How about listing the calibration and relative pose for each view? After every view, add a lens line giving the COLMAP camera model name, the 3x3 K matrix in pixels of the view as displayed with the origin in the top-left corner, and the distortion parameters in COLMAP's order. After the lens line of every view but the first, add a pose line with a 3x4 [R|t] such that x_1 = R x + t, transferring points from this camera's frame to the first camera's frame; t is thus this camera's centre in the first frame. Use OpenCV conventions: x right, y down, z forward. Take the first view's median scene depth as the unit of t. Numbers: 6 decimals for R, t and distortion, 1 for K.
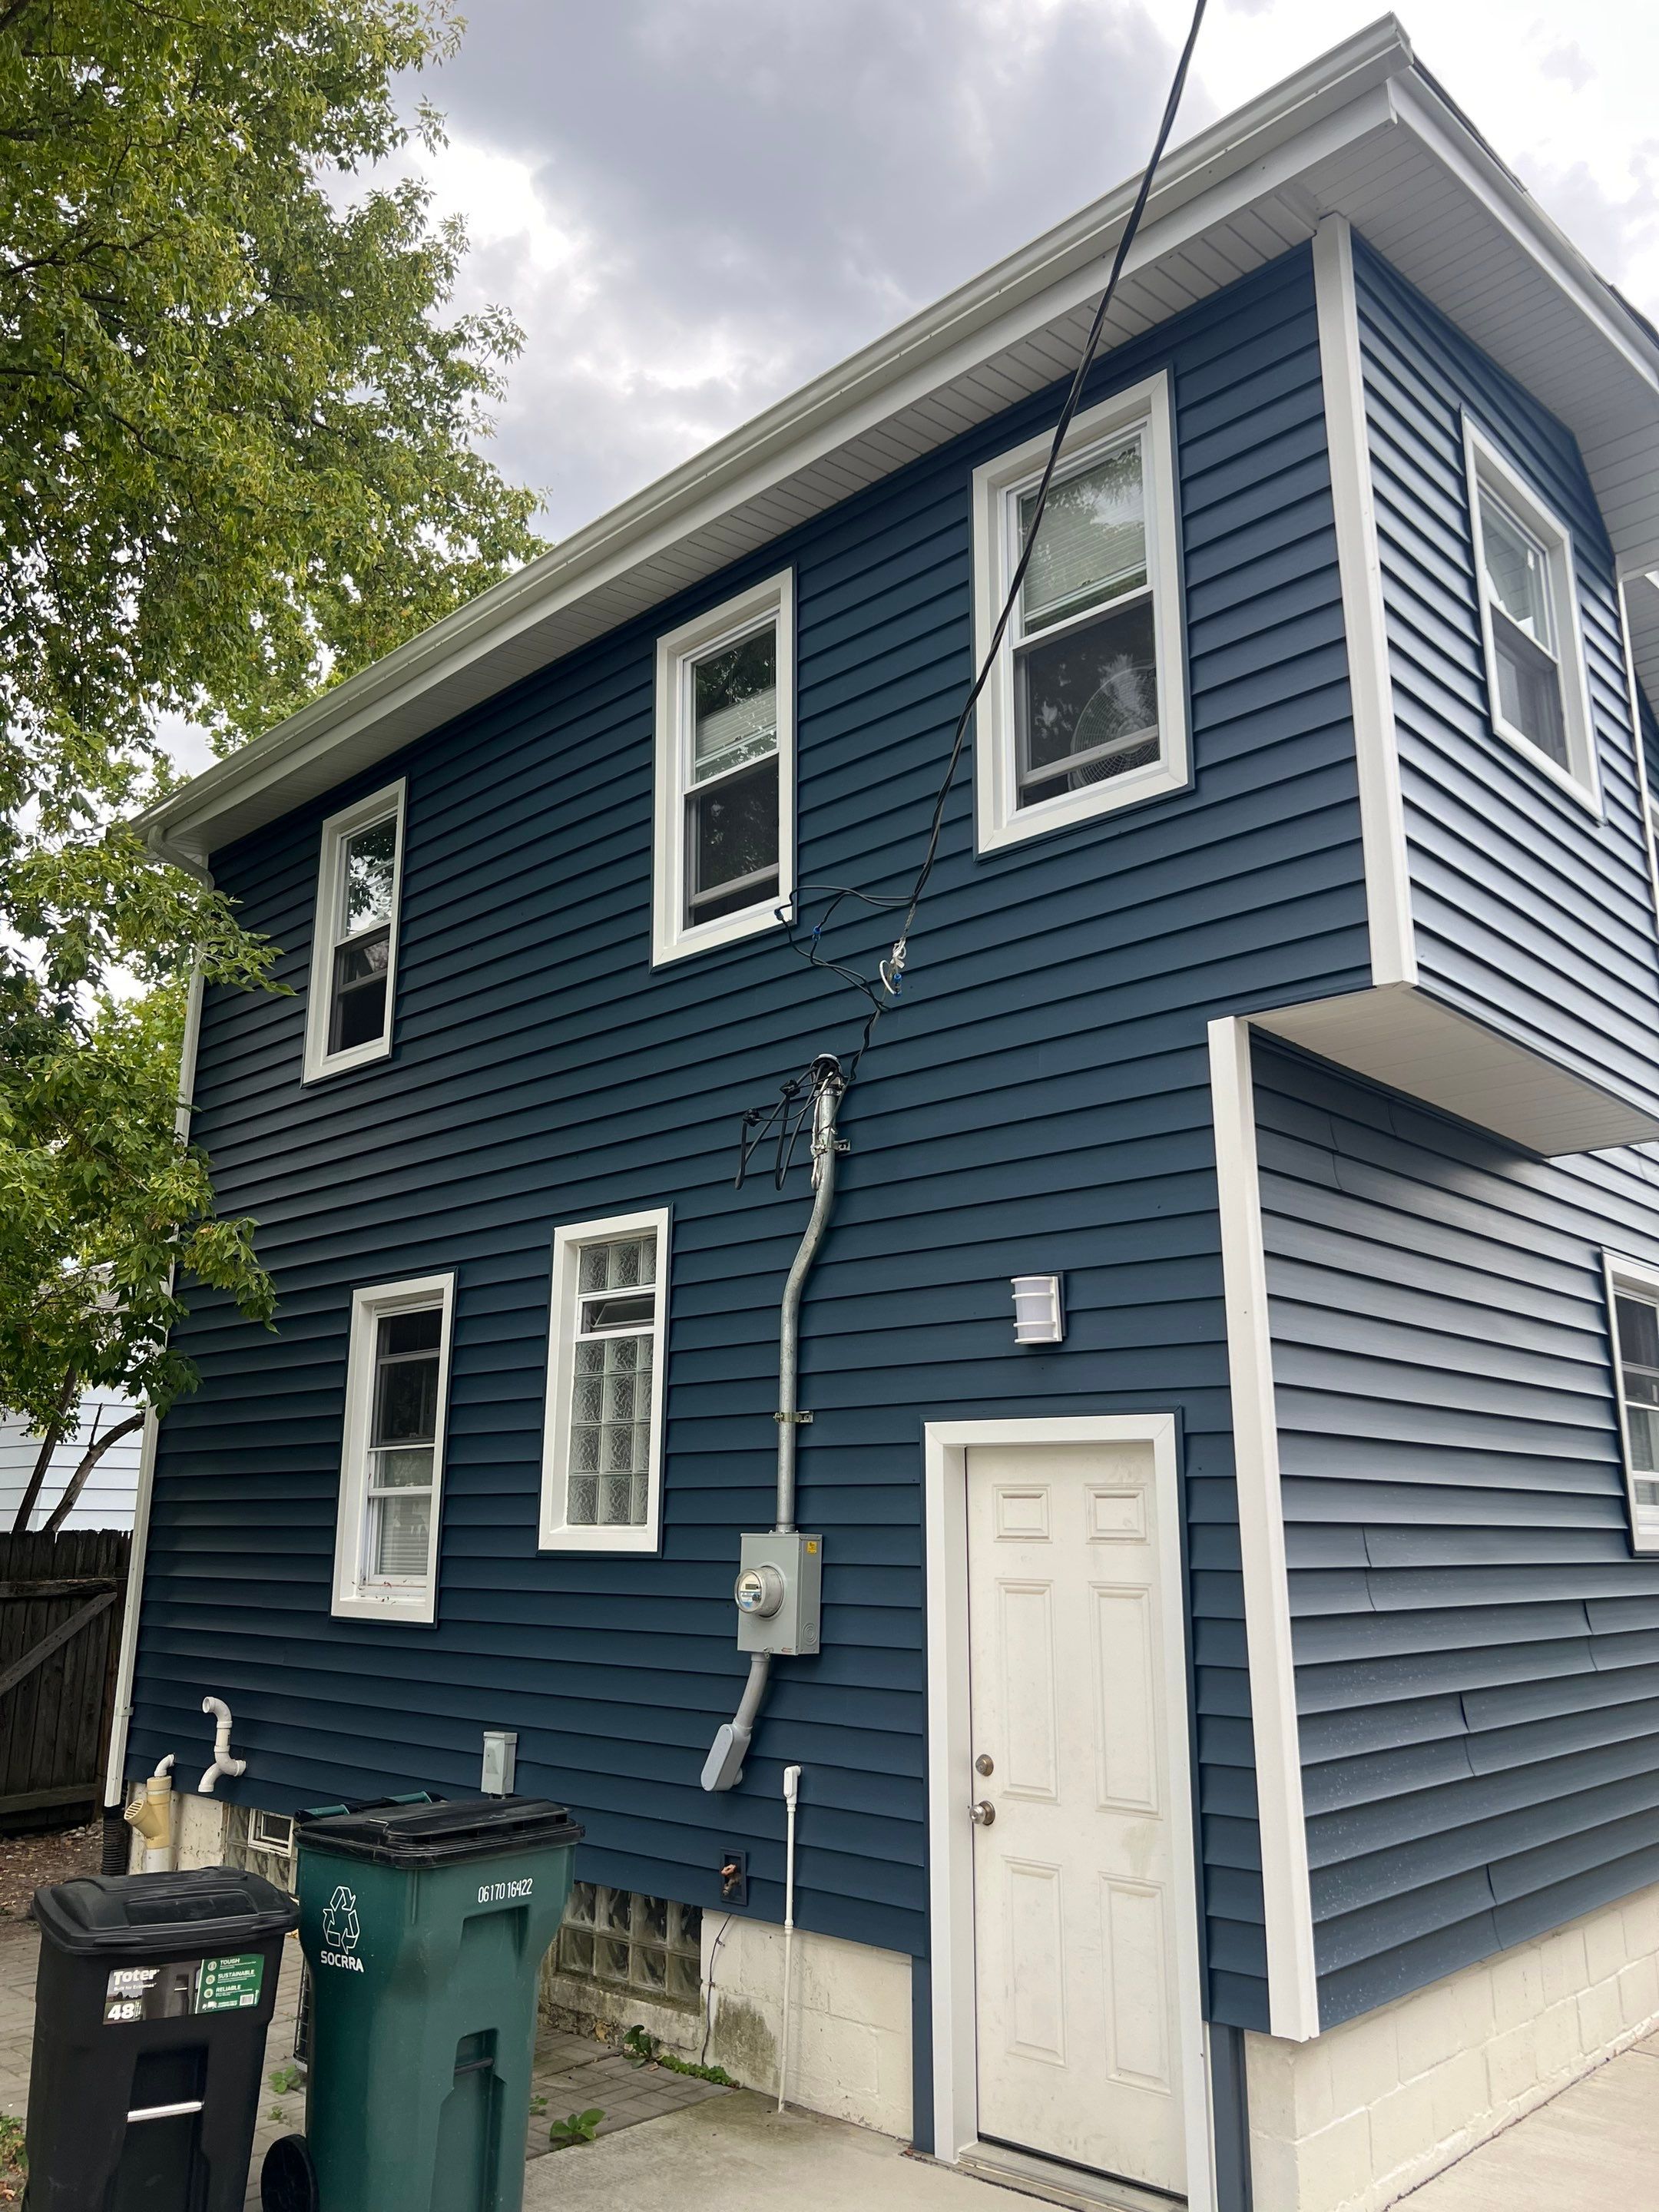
lens RADIAL K [[1648.1, 0, 816.8], [0, 1648.1, 1096.5], [0, 0, 1]] dist [0.025332, -0.029858]
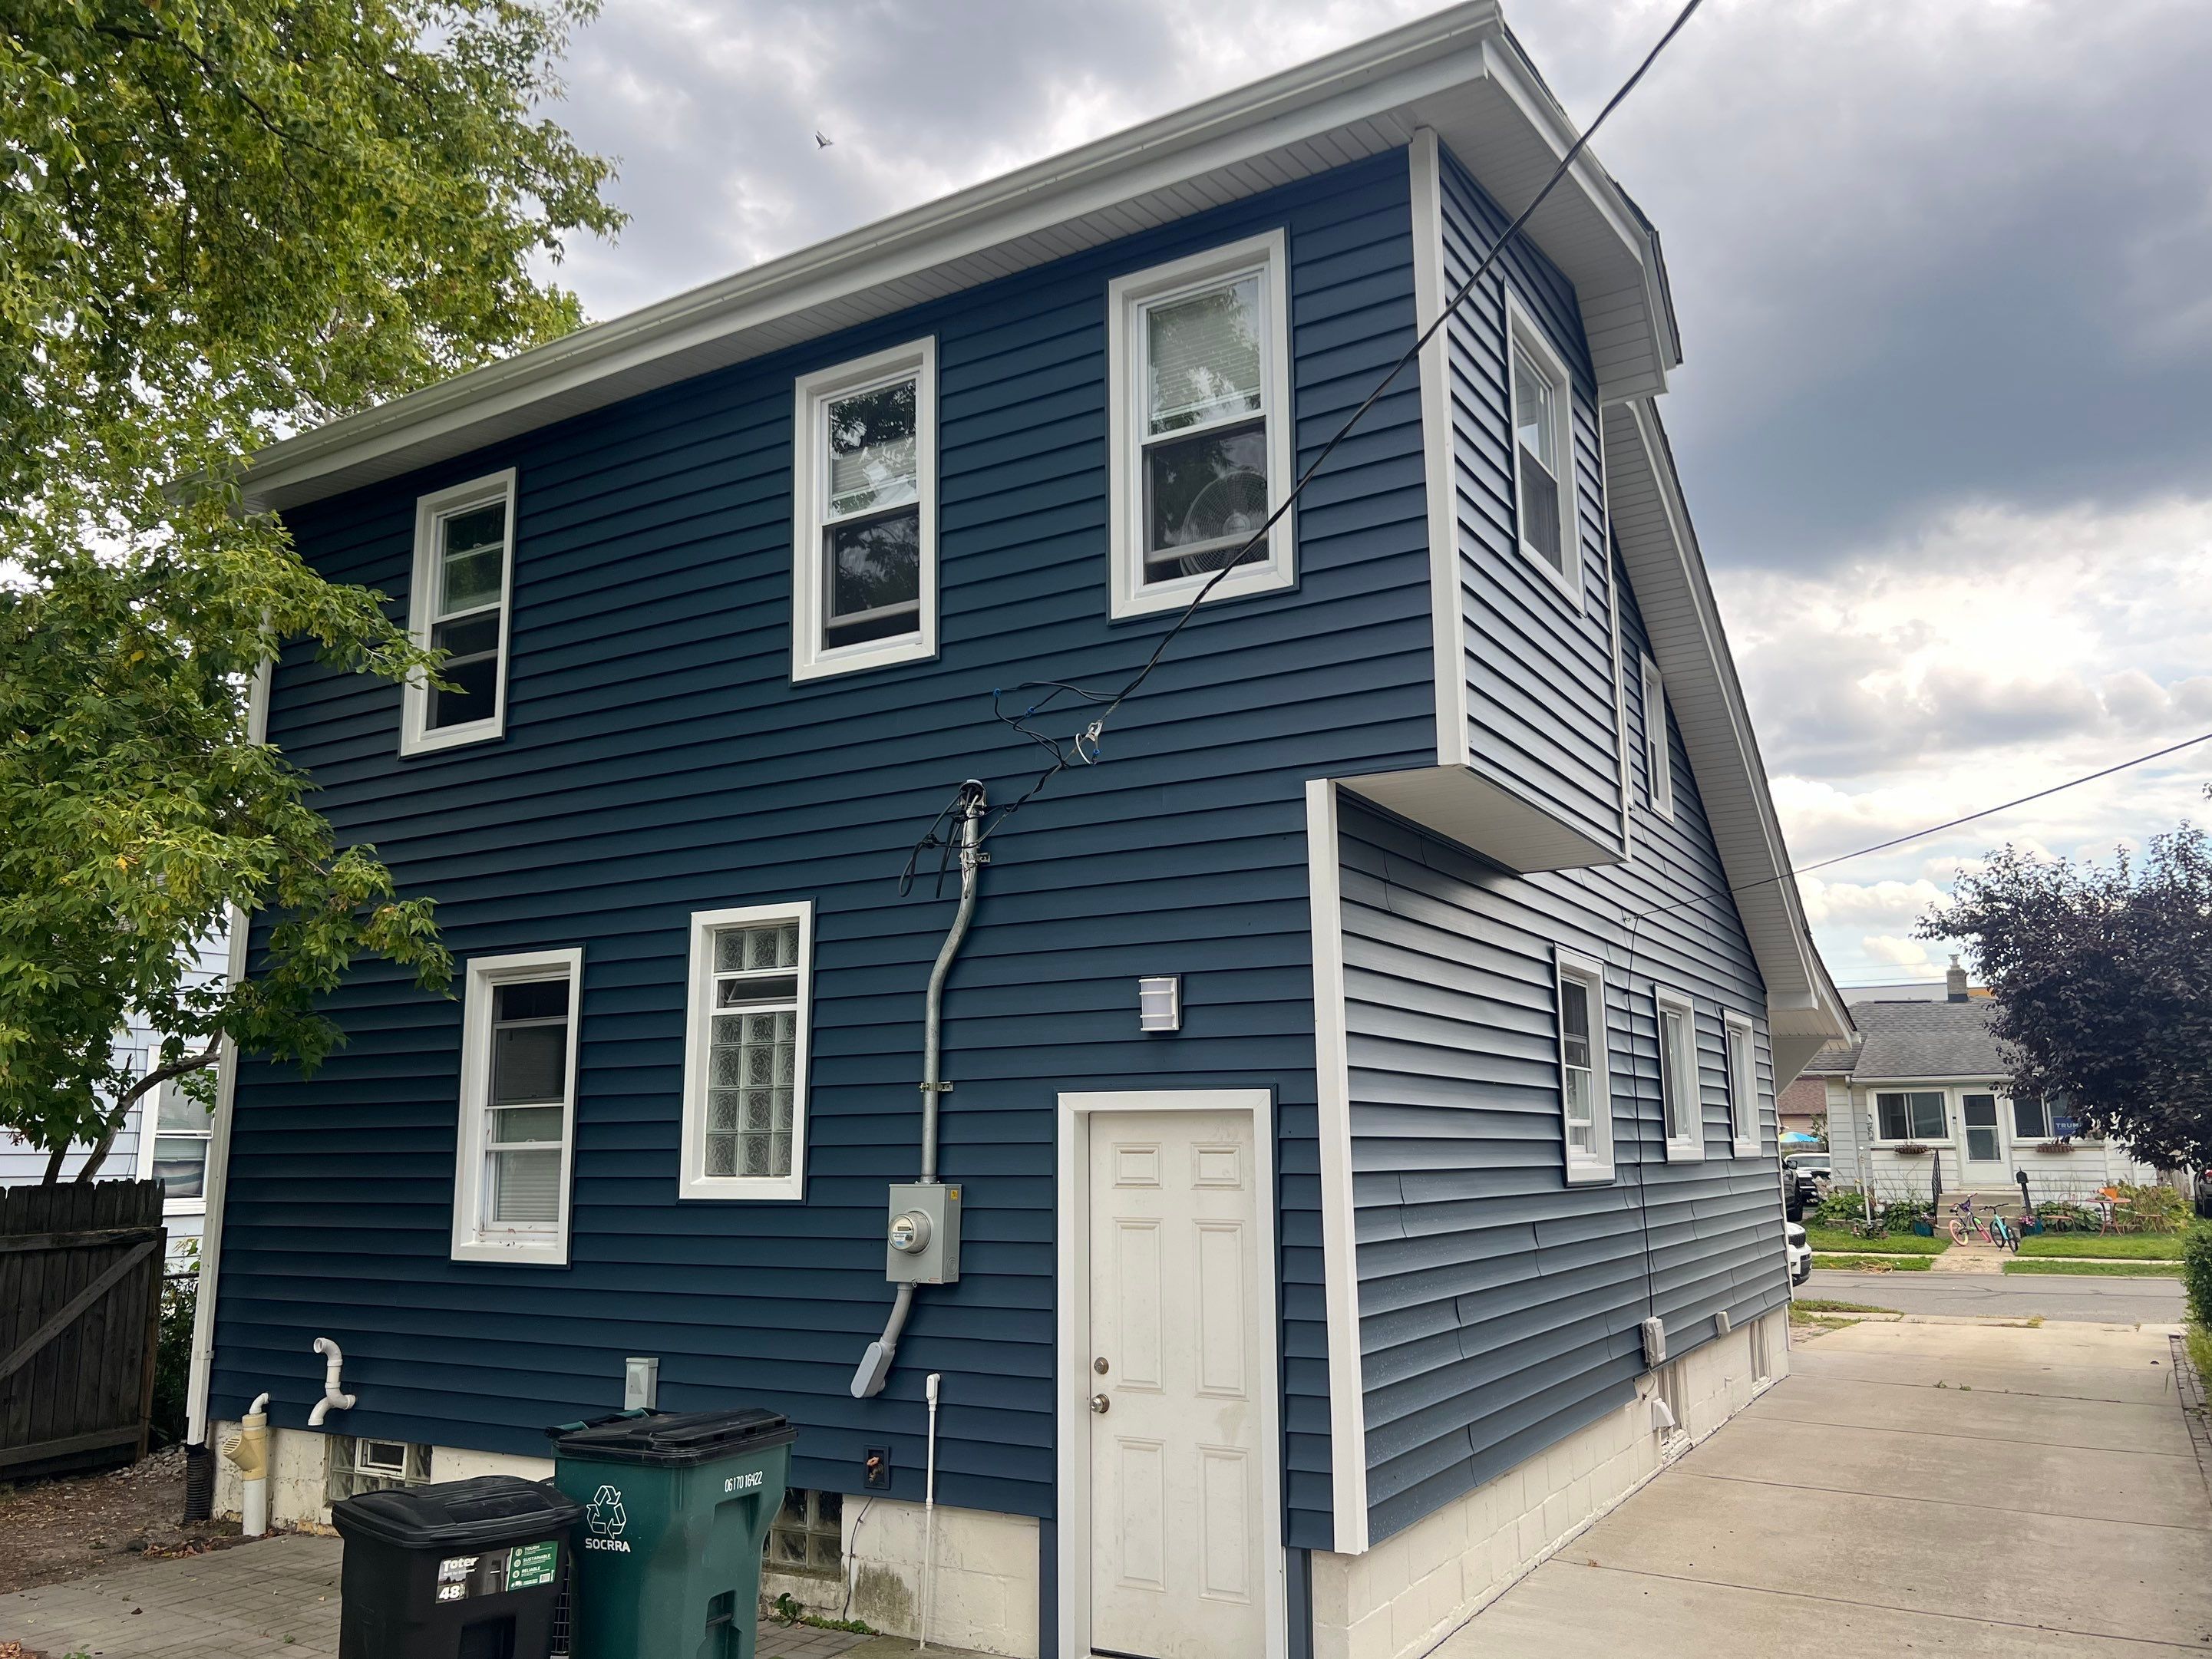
lens RADIAL K [[1647.9, 0, 1107.5], [0, 1647.9, 824.6], [0, 0, 1]] dist [0.025332, -0.029858]
pose [[0.975240, 0.030237, 0.219072, -0.159746], [-0.043777, 0.997402, 0.057217, -0.066555], [-0.216772, -0.065390, 0.974030, -0.168038]]
